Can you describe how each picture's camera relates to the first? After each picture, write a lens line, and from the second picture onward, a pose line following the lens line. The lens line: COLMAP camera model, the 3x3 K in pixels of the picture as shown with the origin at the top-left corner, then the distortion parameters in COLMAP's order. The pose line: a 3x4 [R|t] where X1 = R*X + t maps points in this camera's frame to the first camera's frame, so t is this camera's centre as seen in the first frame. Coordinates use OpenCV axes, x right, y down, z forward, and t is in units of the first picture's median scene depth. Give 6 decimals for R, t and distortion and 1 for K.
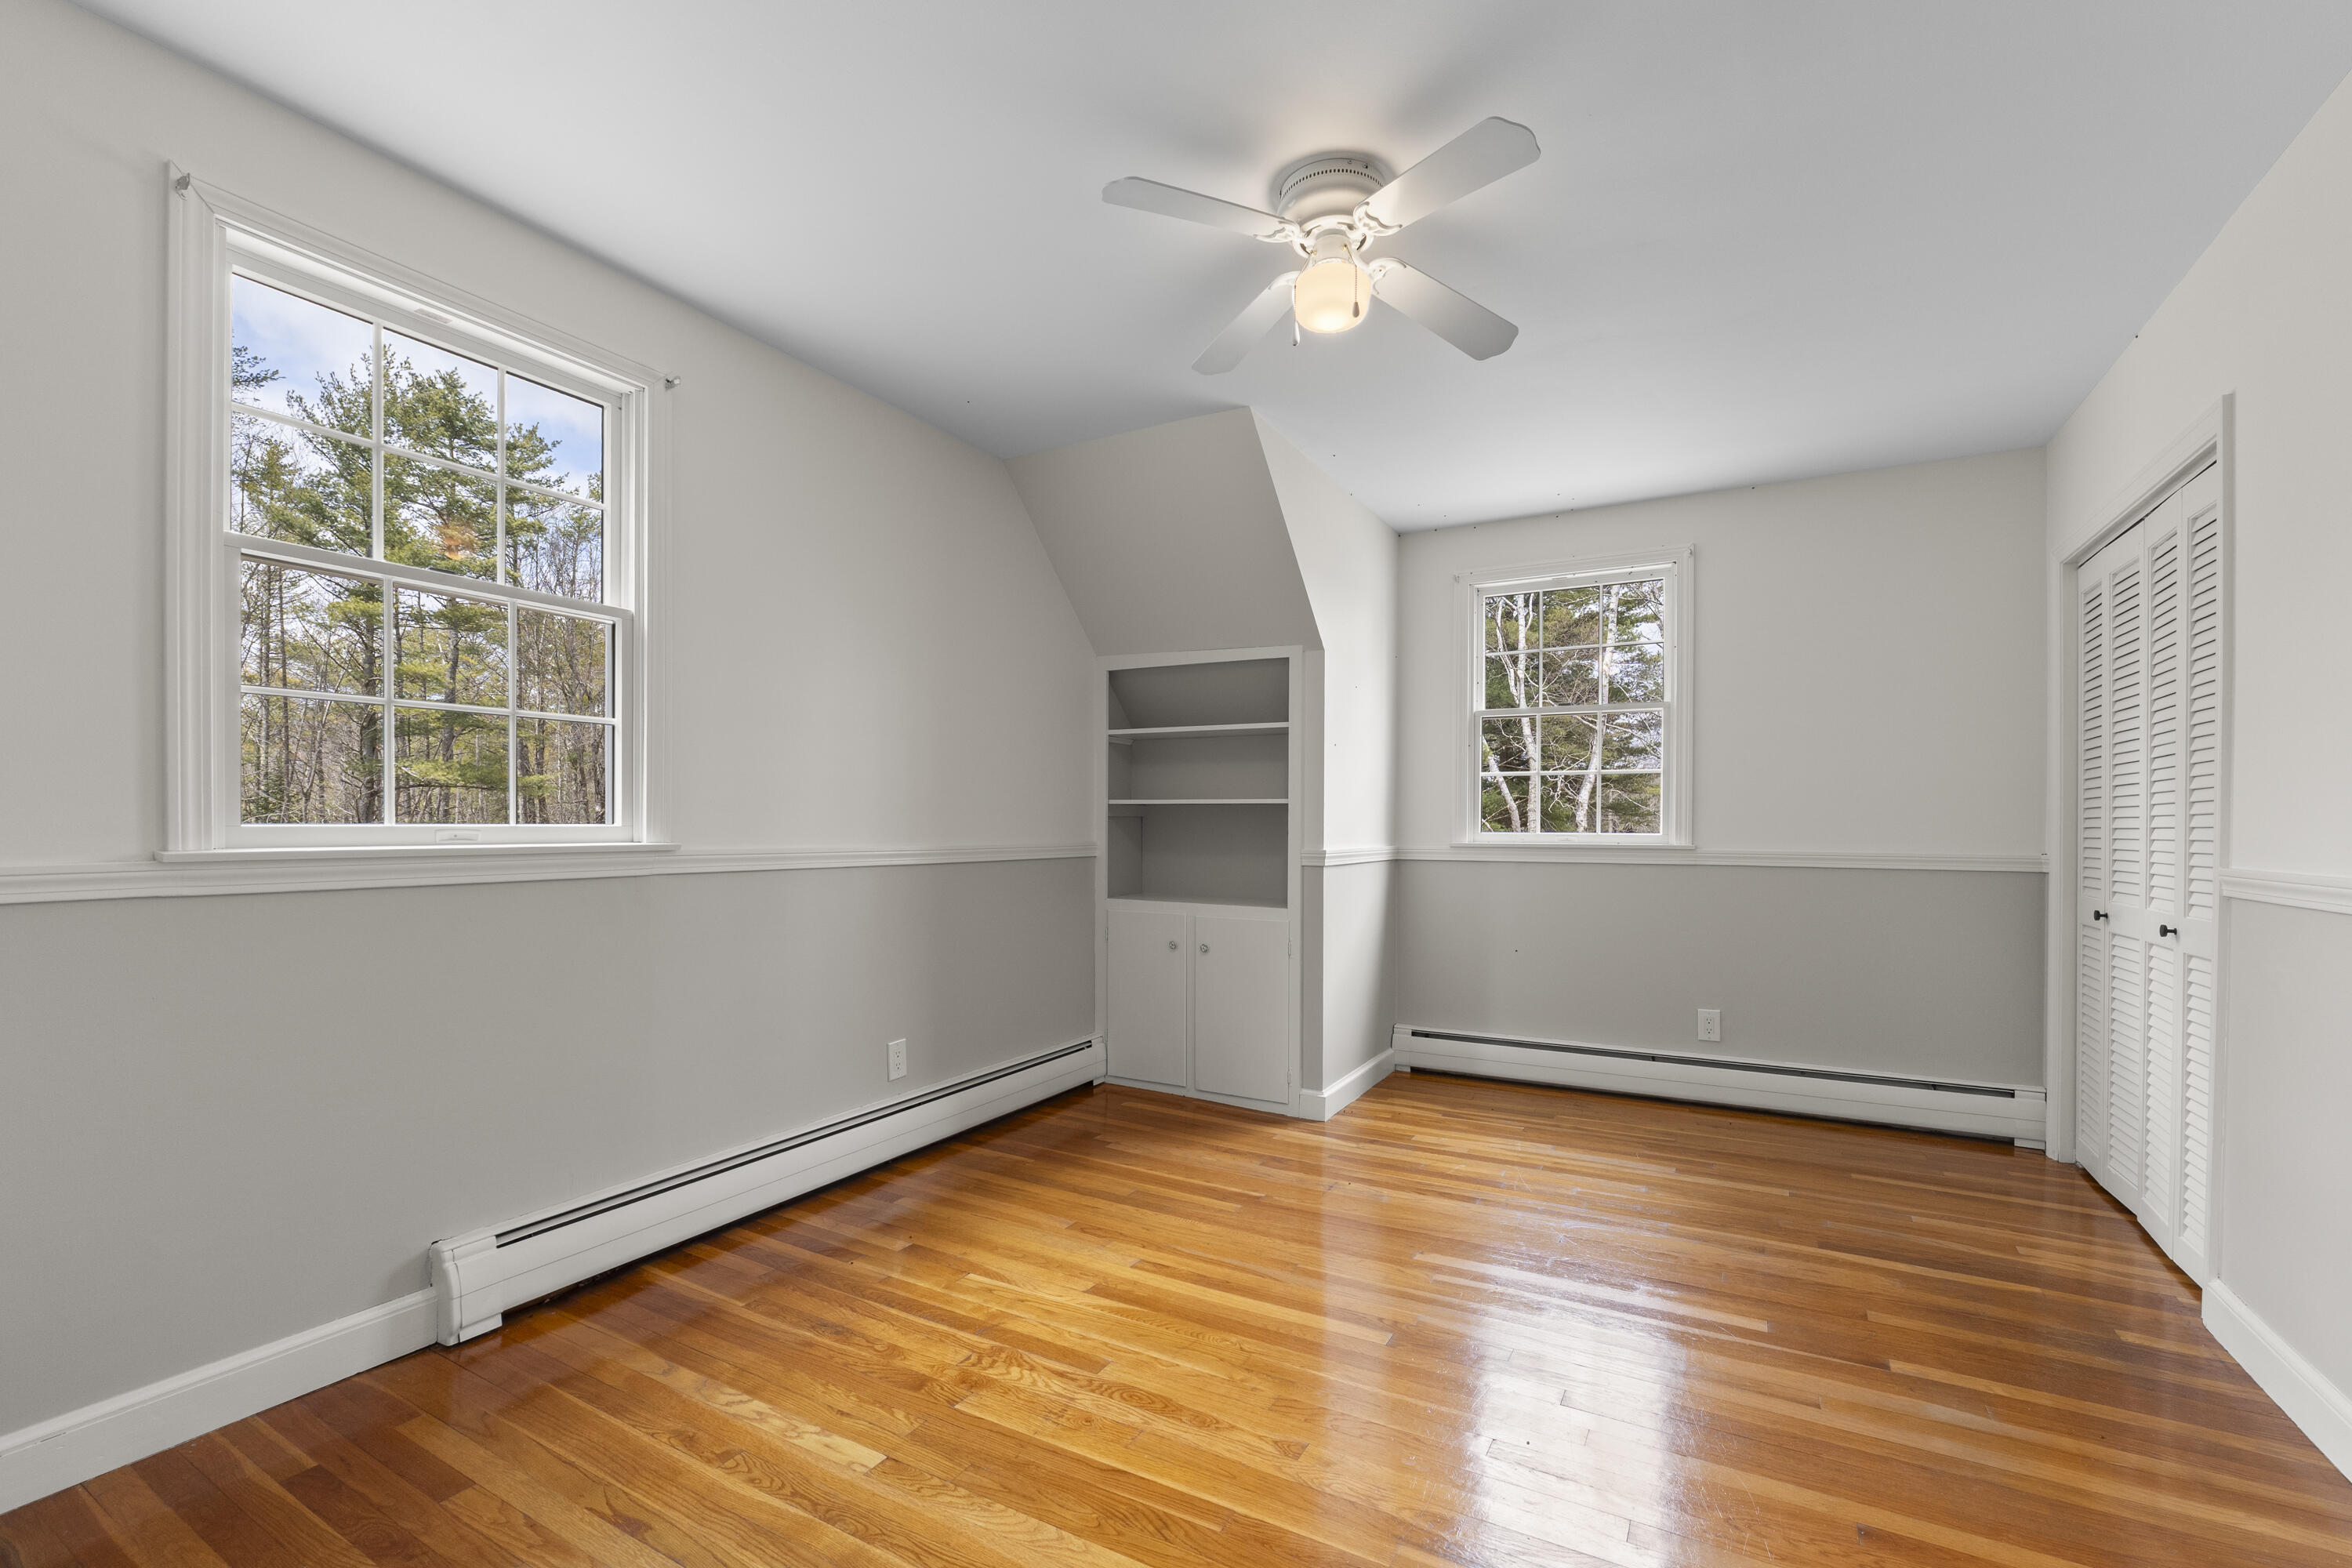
lens RADIAL K [[1005.9, 0, 1180.0], [0, 1005.9, 825.2], [0, 0, 1]] dist [-0.007402, 0.000075]
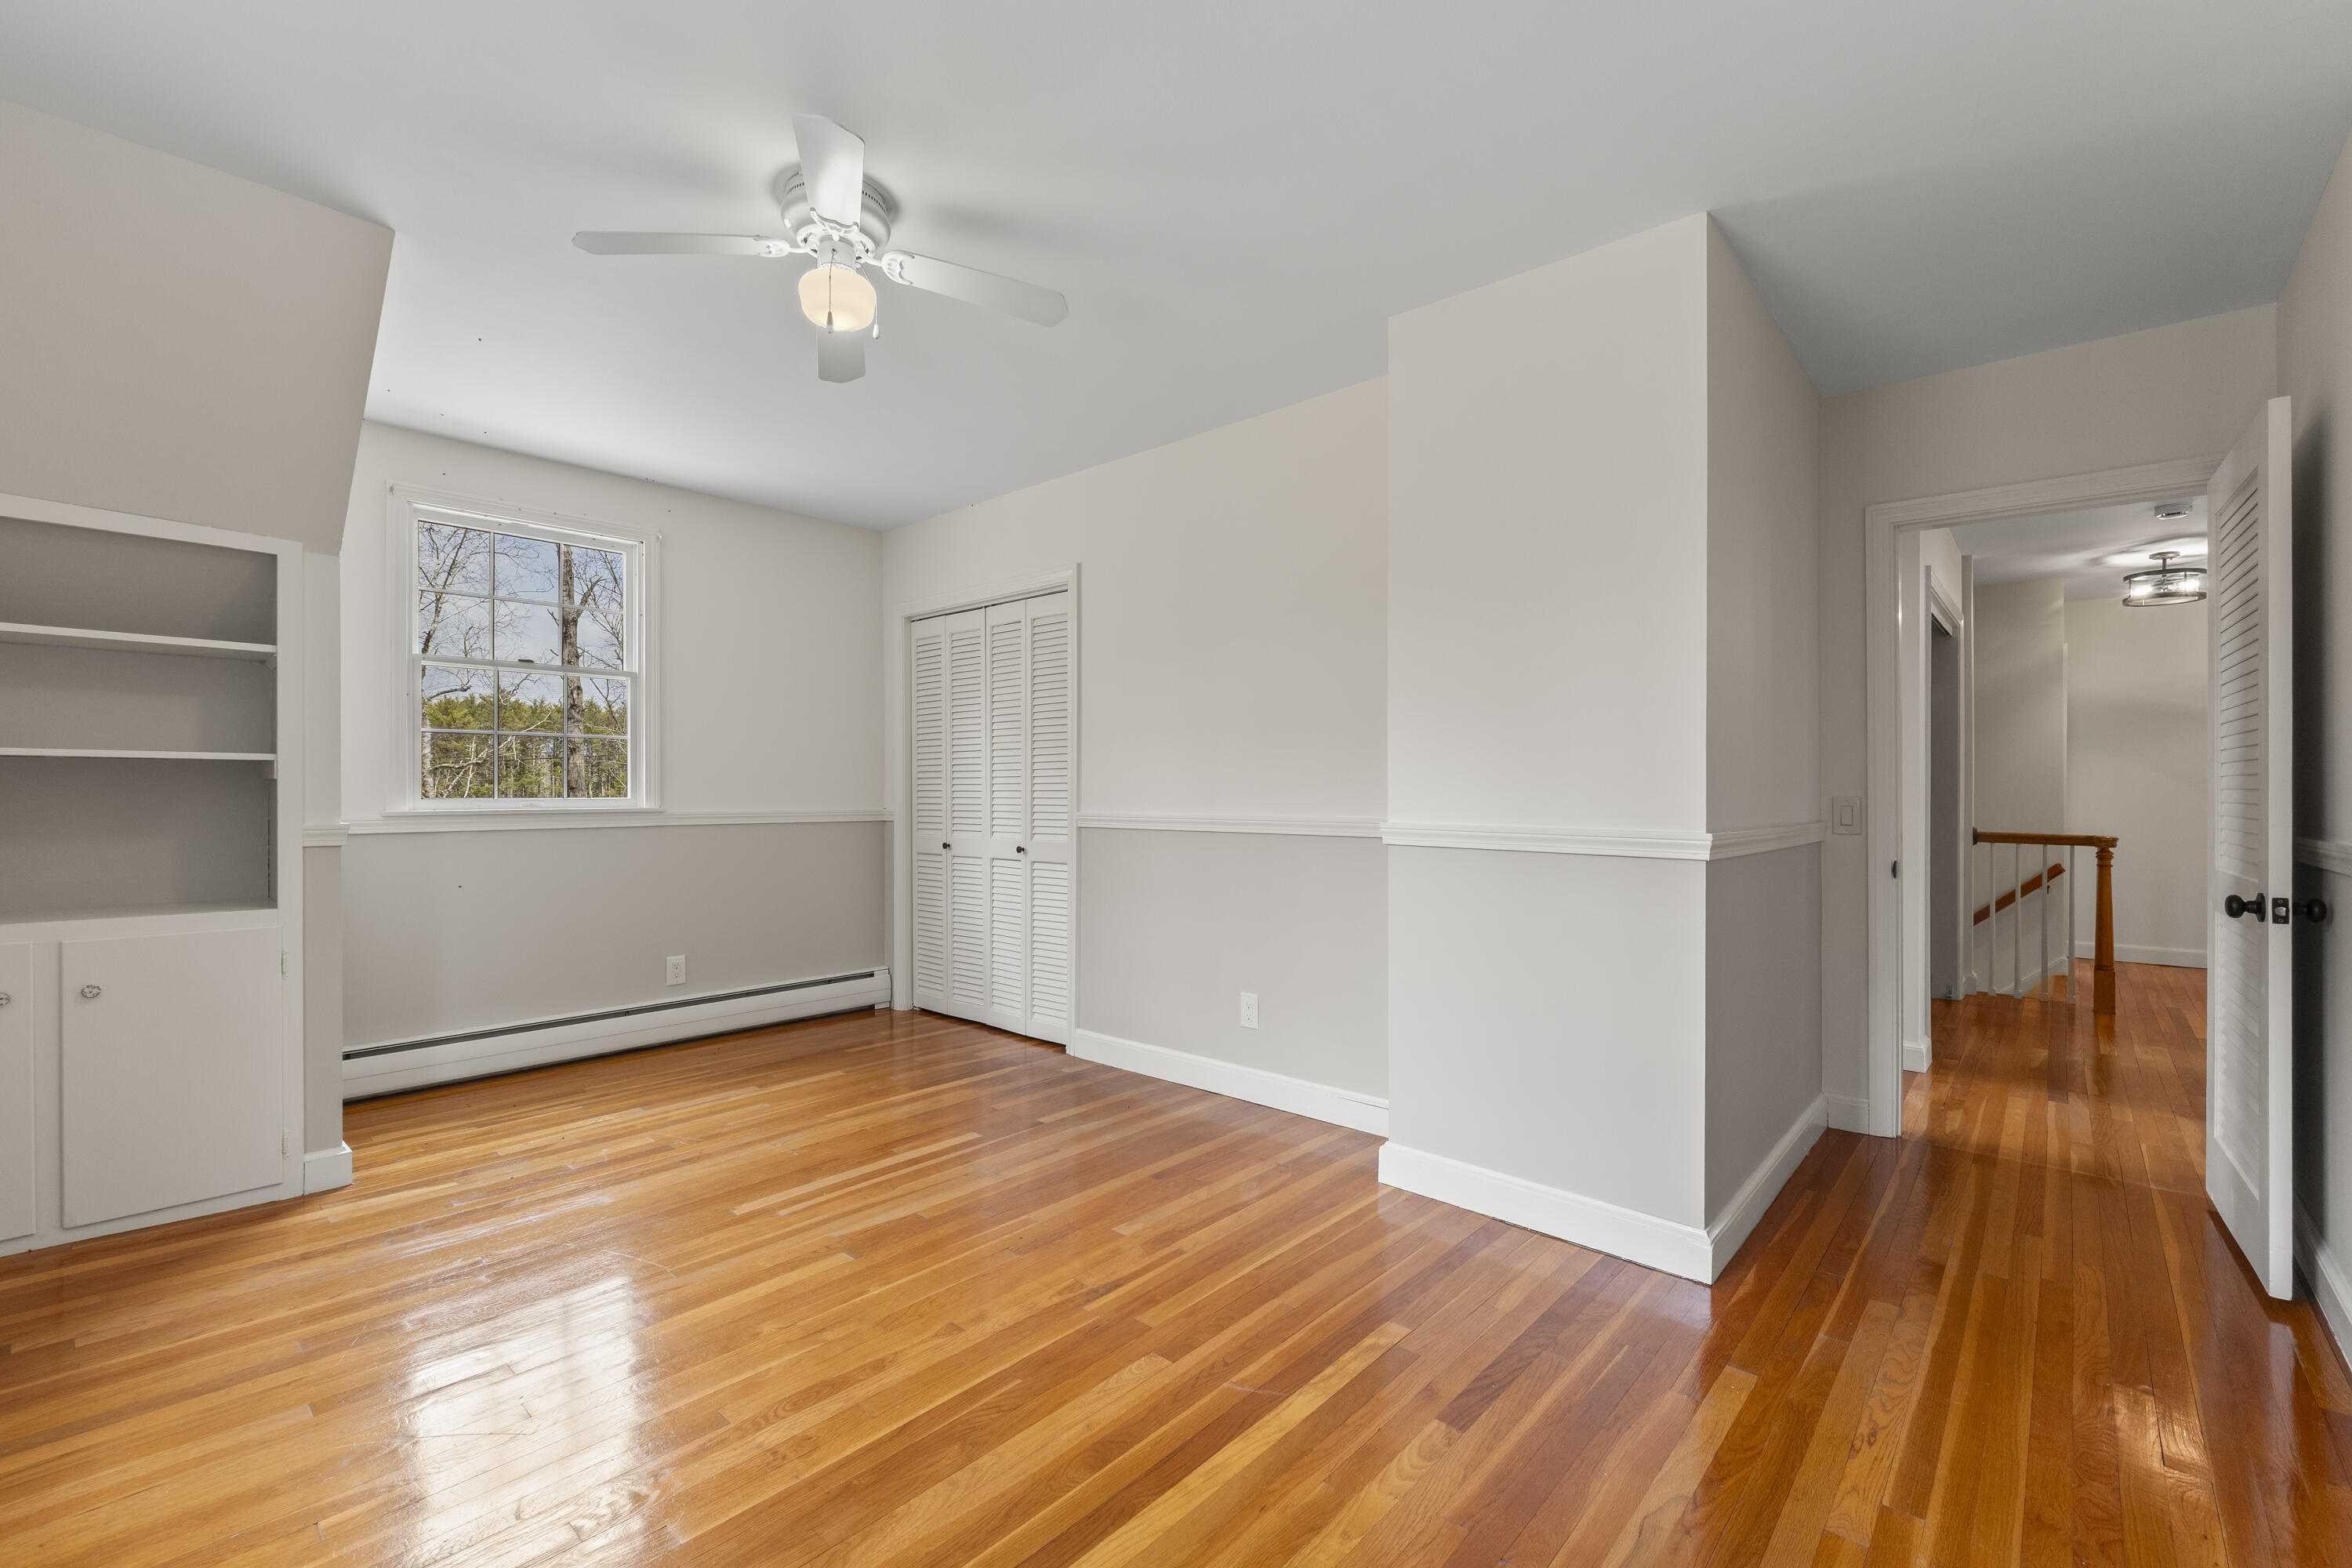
lens RADIAL K [[1005.9, 0, 1177.0], [0, 1005.9, 790.0], [0, 0, 1]] dist [-0.007402, 0.000075]
pose [[0.216317, -0.003528, 0.976317, -0.499518], [0.000860, 0.999994, 0.003423, -0.003188], [-0.976323, 0.000099, 0.216319, 0.255757]]
